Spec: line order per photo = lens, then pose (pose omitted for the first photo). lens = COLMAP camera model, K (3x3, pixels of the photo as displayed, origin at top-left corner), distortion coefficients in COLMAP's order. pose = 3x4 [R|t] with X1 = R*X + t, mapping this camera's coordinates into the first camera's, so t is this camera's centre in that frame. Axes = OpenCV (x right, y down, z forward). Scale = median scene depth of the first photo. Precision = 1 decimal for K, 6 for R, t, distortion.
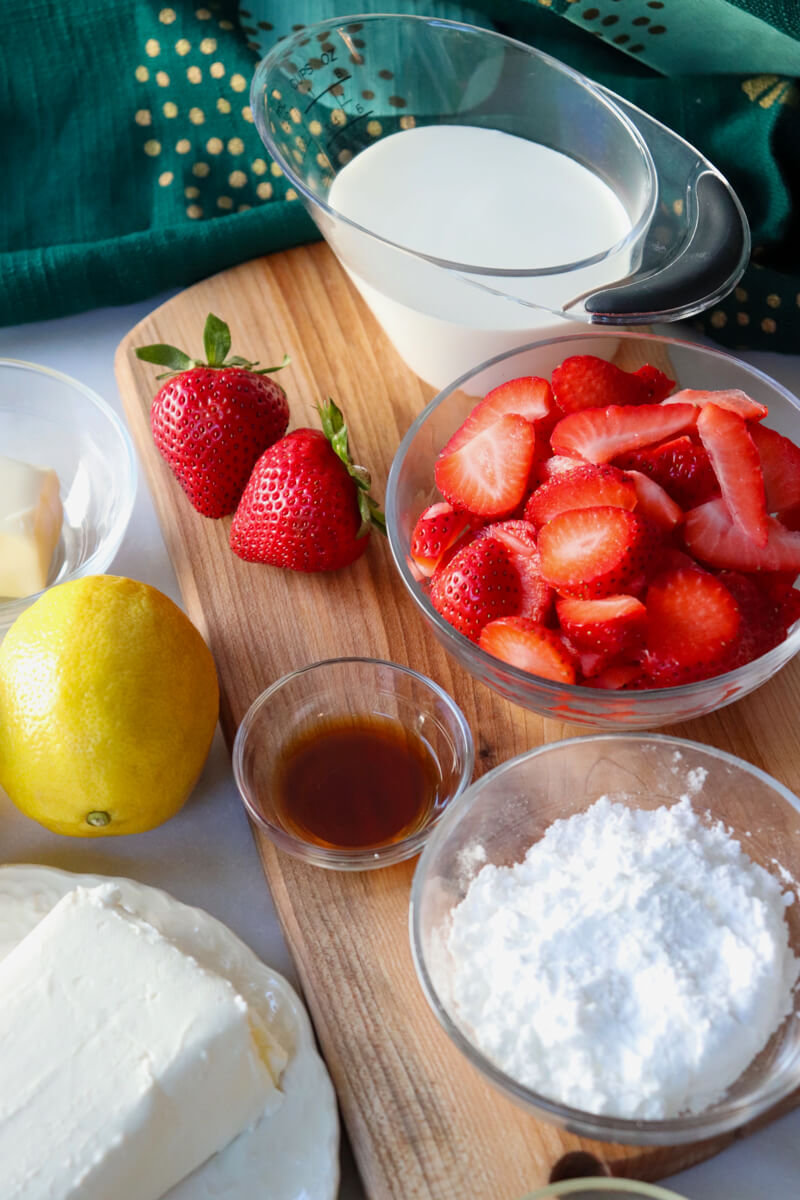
lens RADIAL K [[3016.9, 0, 400.0], [0, 3016.9, 600.0], [0, 0, 1]] dist [0.372080, 0.478445]
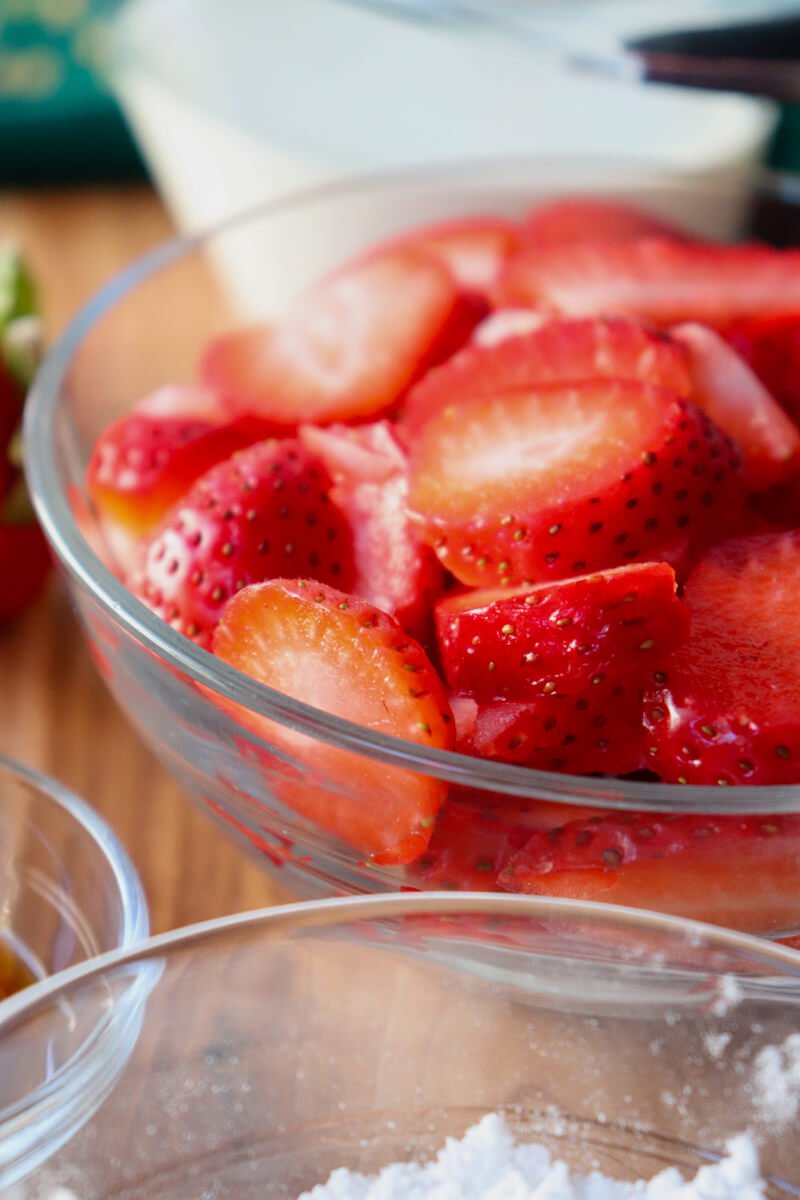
lens RADIAL K [[2800.6, 0, 400.0], [0, 2800.6, 600.0], [0, 0, 1]] dist [0.151258, 0.322324]
pose [[0.990557, 0.106100, -0.086826, 0.077710], [-0.128380, 0.940077, -0.315870, 0.109272], [0.048109, 0.324034, 0.944821, 0.695783]]
